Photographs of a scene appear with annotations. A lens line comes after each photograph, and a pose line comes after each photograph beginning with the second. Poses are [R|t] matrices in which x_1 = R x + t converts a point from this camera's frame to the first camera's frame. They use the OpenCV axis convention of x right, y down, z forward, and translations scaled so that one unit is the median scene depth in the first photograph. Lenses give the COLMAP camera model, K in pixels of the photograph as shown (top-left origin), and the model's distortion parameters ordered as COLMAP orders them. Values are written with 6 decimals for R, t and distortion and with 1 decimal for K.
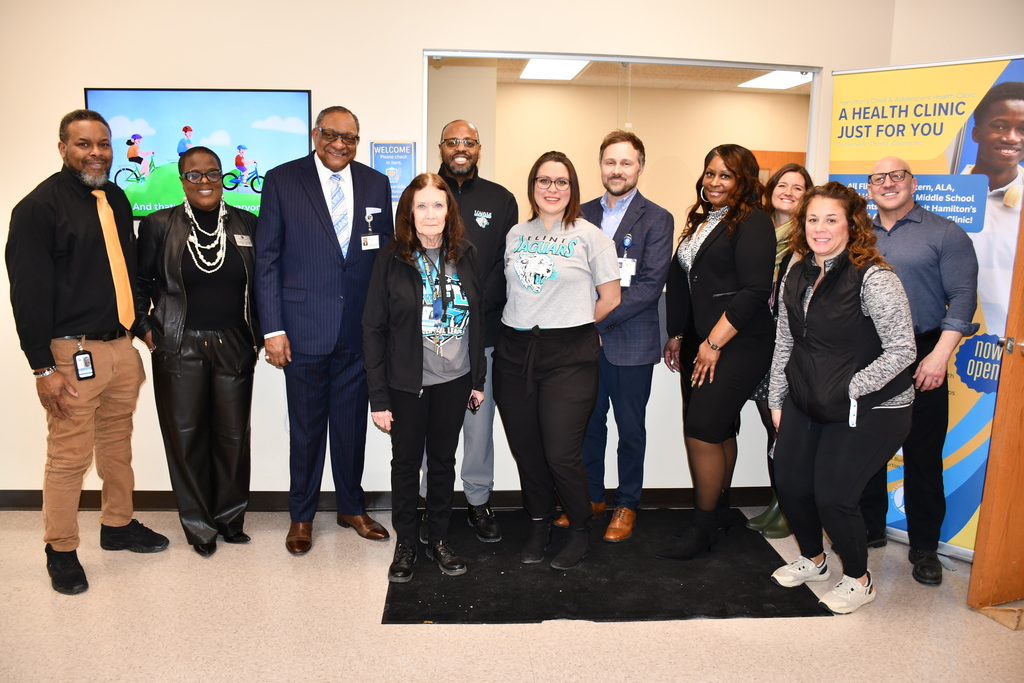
lens RADIAL K [[808.1, 0, 512.0], [0, 808.1, 341.5], [0, 0, 1]] dist [-0.133865, 0.090604]
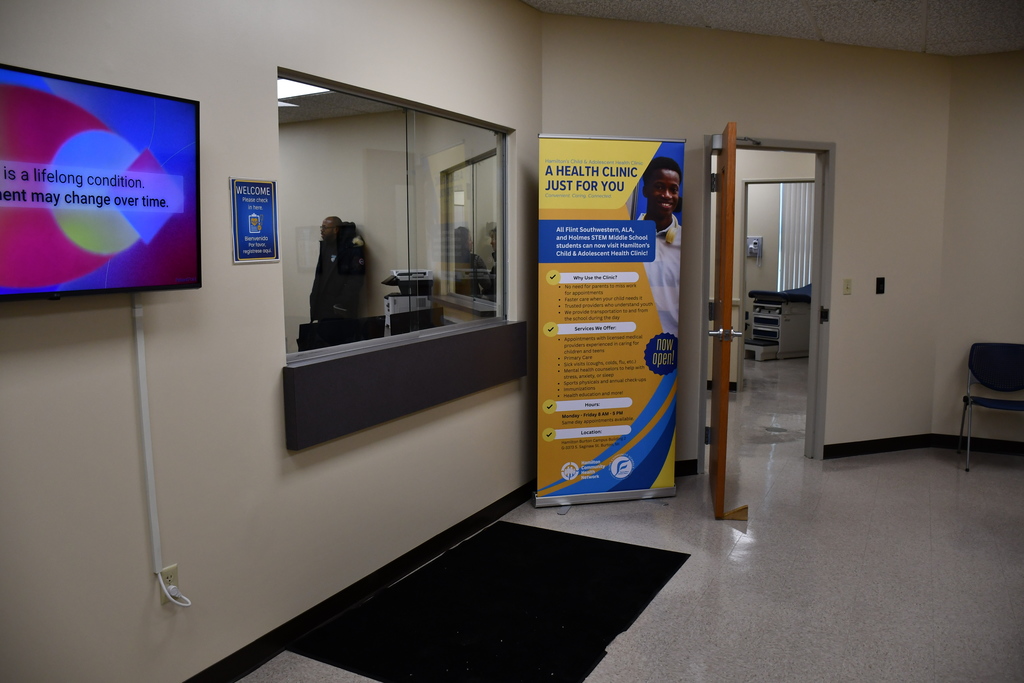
lens RADIAL K [[808.1, 0, 512.0], [0, 808.1, 341.5], [0, 0, 1]] dist [-0.133865, 0.090604]
pose [[0.528006, -0.123579, 0.840201, -0.732951], [0.155549, 0.986692, 0.047374, -0.102867], [-0.834874, 0.105679, 0.540201, 0.432237]]
